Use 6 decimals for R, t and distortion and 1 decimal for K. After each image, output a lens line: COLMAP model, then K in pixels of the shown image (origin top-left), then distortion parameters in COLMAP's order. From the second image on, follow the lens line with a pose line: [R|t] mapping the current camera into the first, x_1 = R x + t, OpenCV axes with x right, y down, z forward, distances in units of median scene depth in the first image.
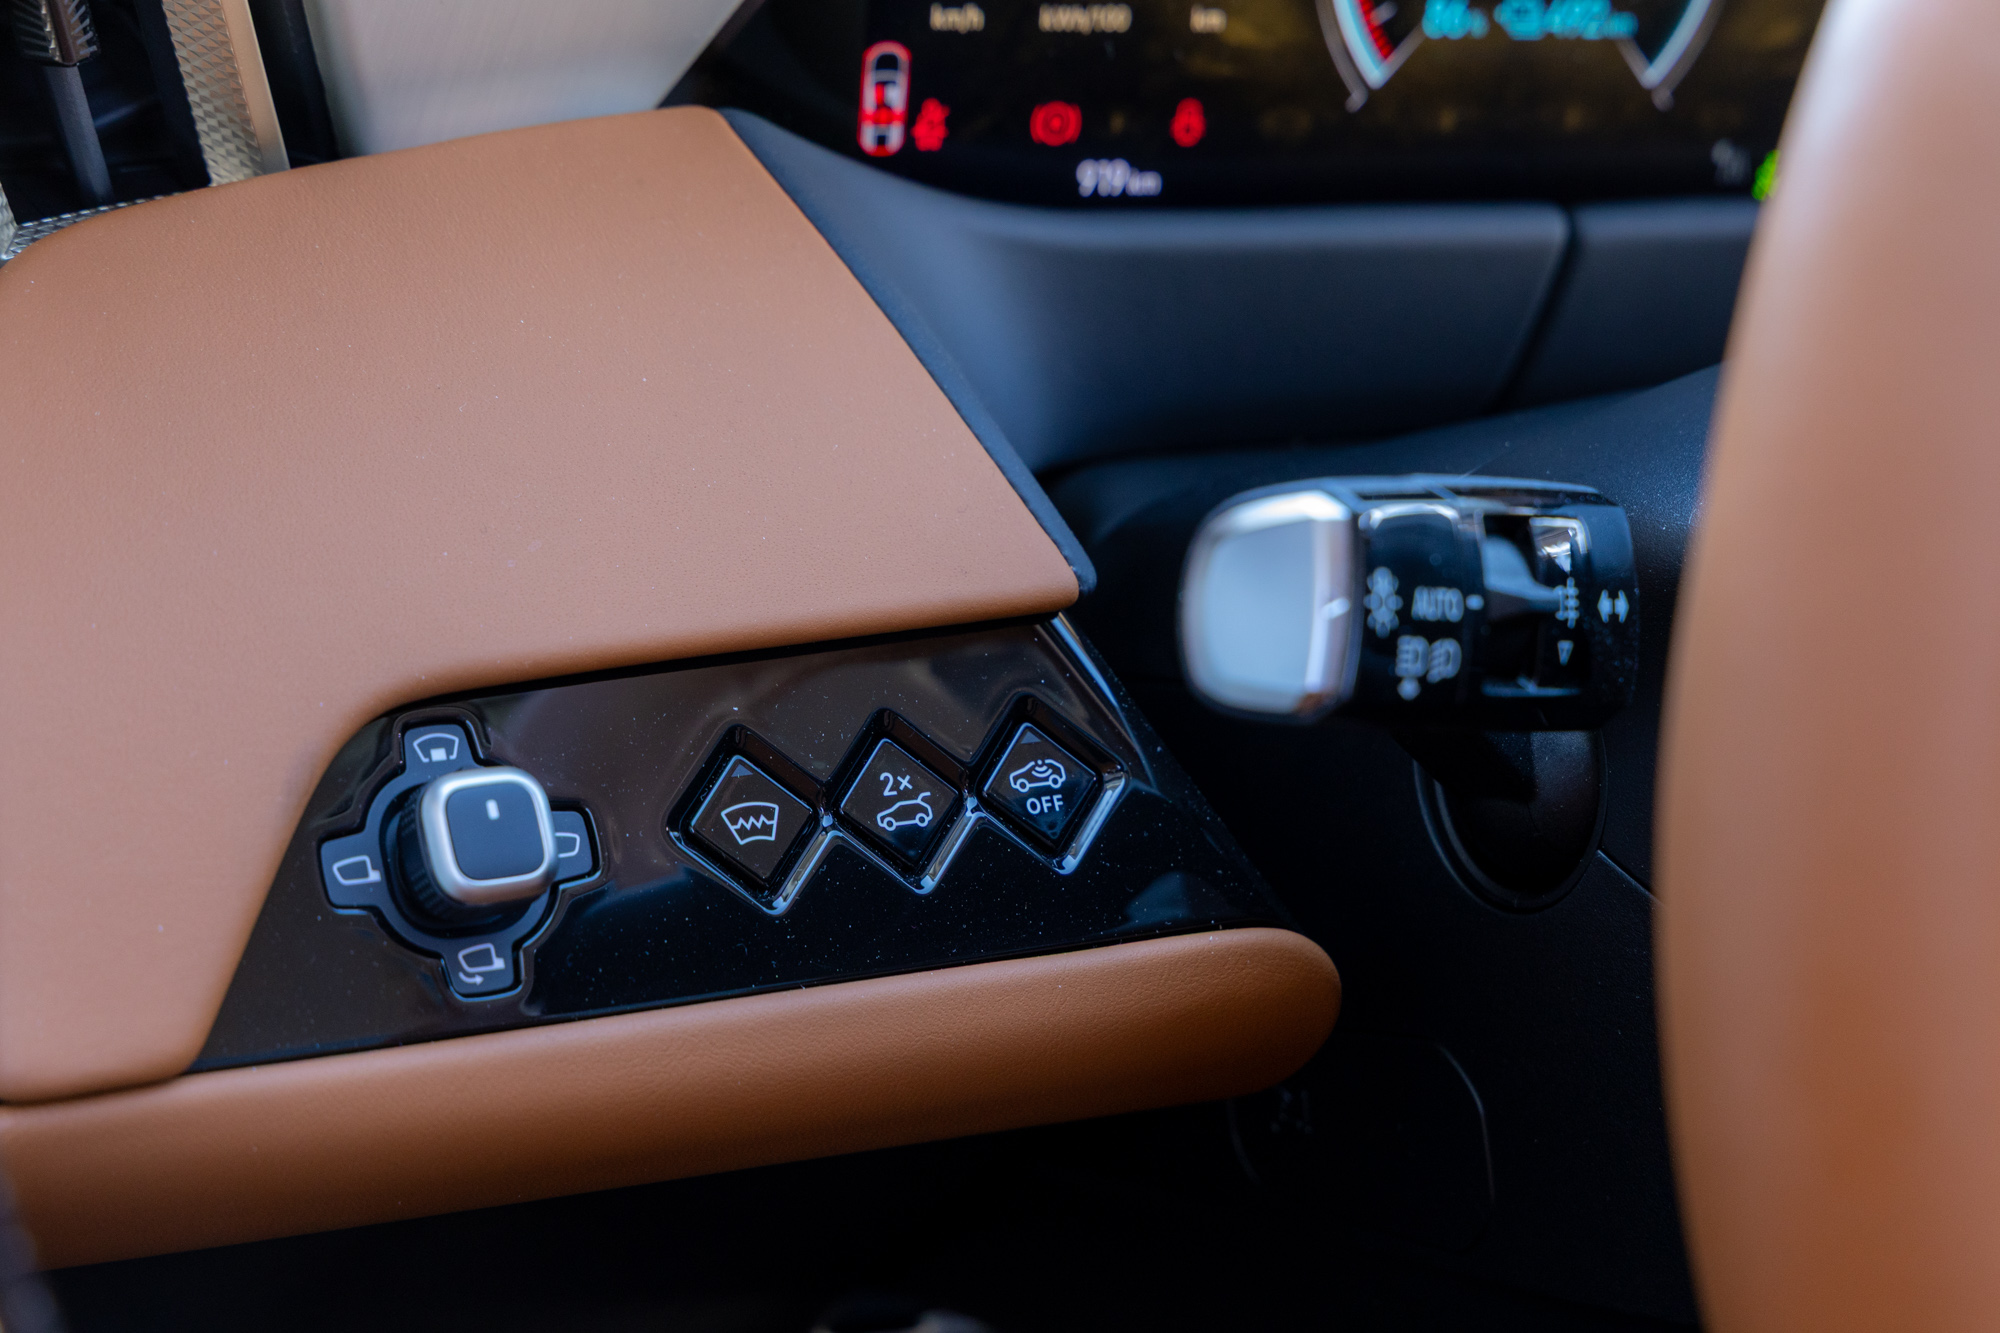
lens RADIAL K [[4303.3, 0, 1000.0], [0, 4303.3, 666.5], [0, 0, 1]] dist [0.054027, -0.147366]
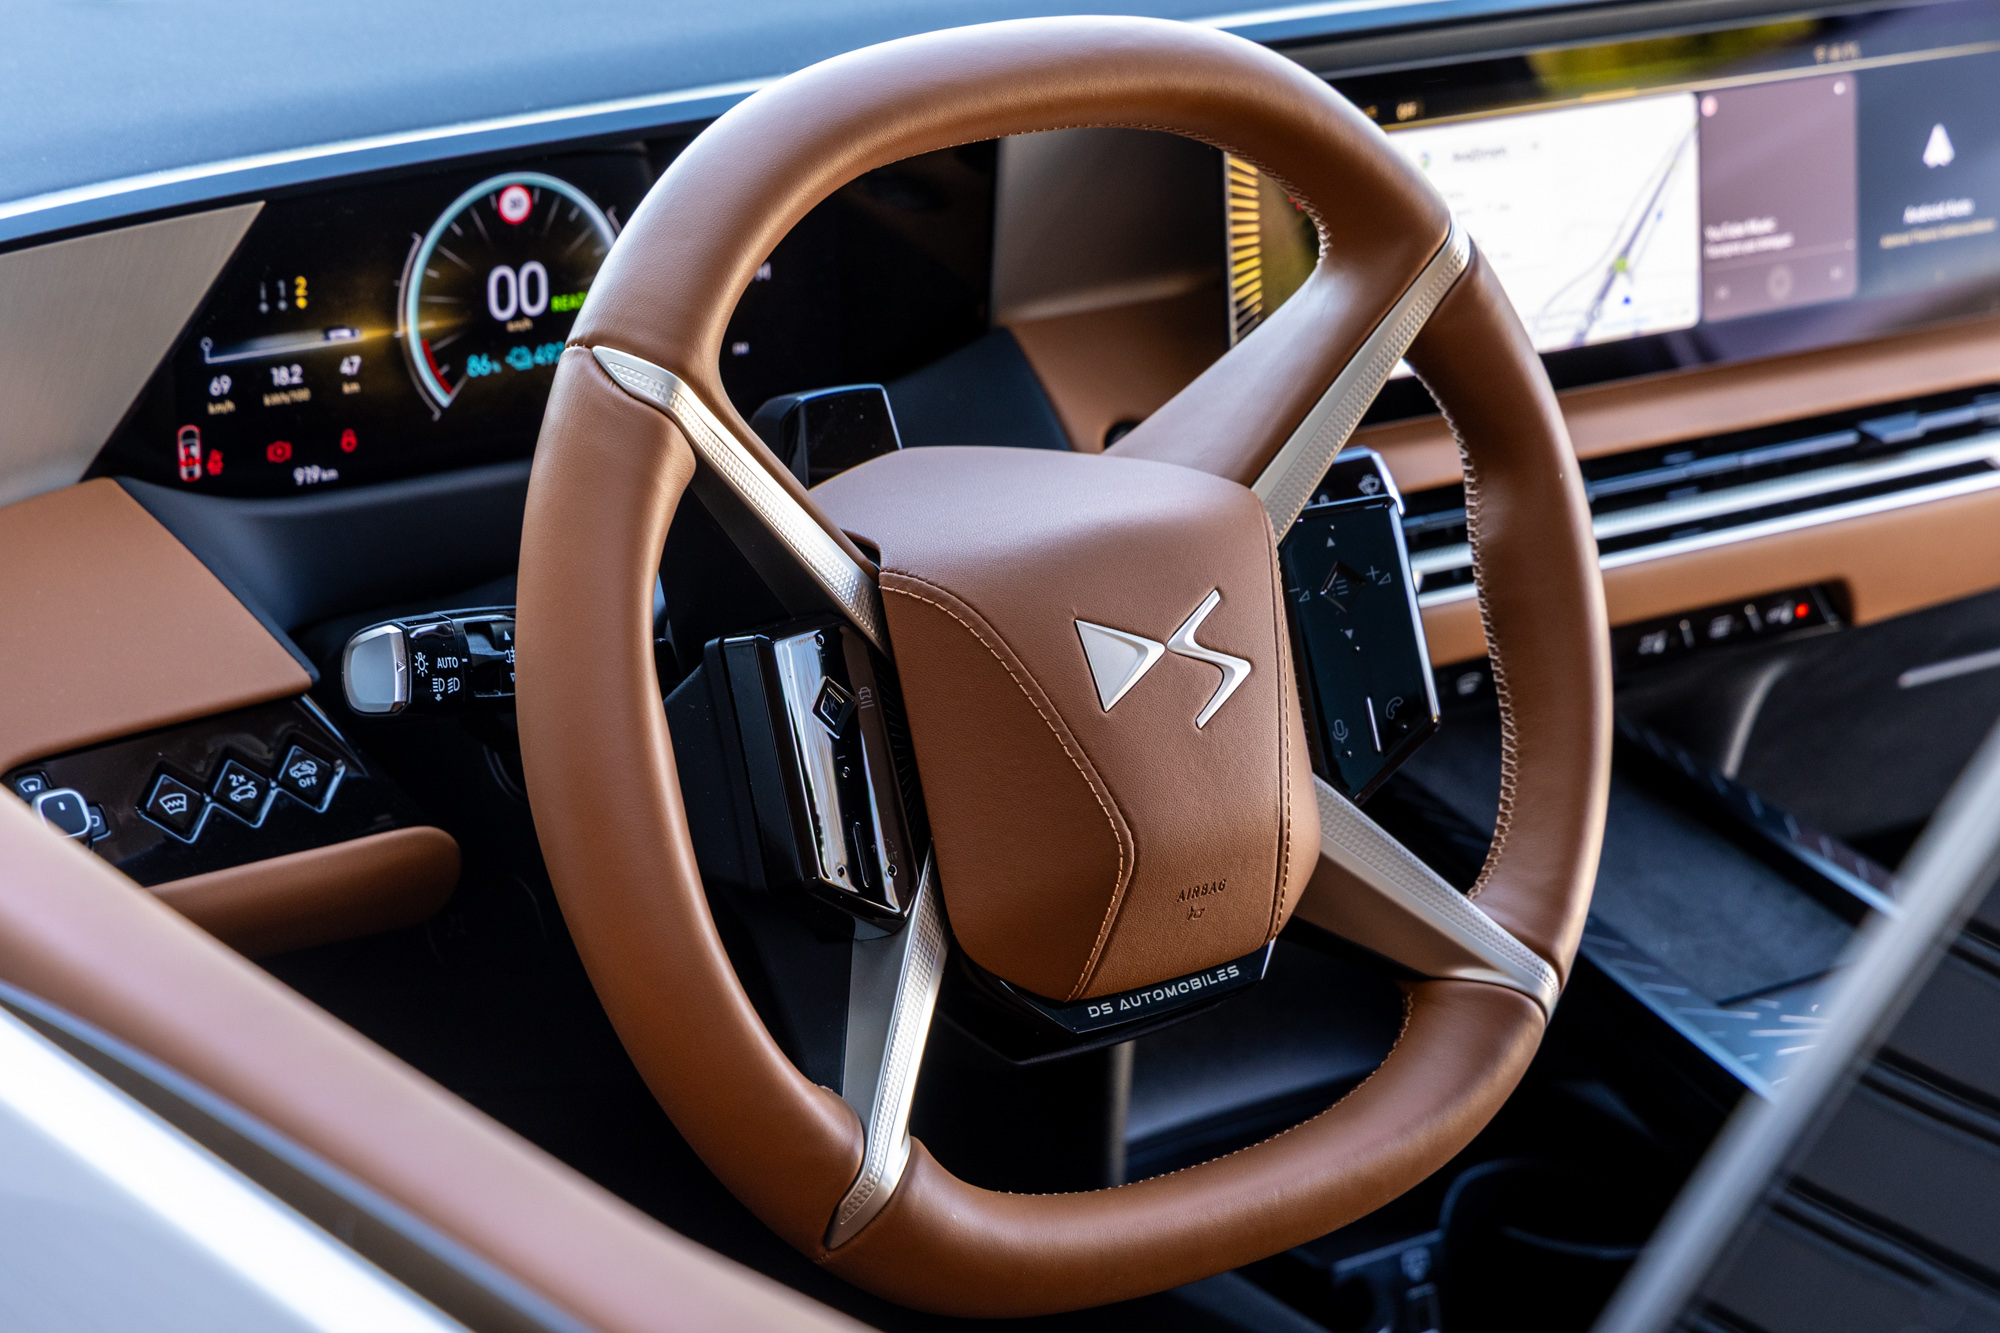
lens RADIAL K [[5373.0, 0, 1000.0], [0, 5373.0, 666.5], [0, 0, 1]] dist [0.003084, 0.522856]
pose [[0.984848, -0.130025, 0.114751, 0.050639], [0.133510, 0.990776, -0.023194, 0.084013], [-0.110676, 0.038163, 0.993124, -1.728450]]
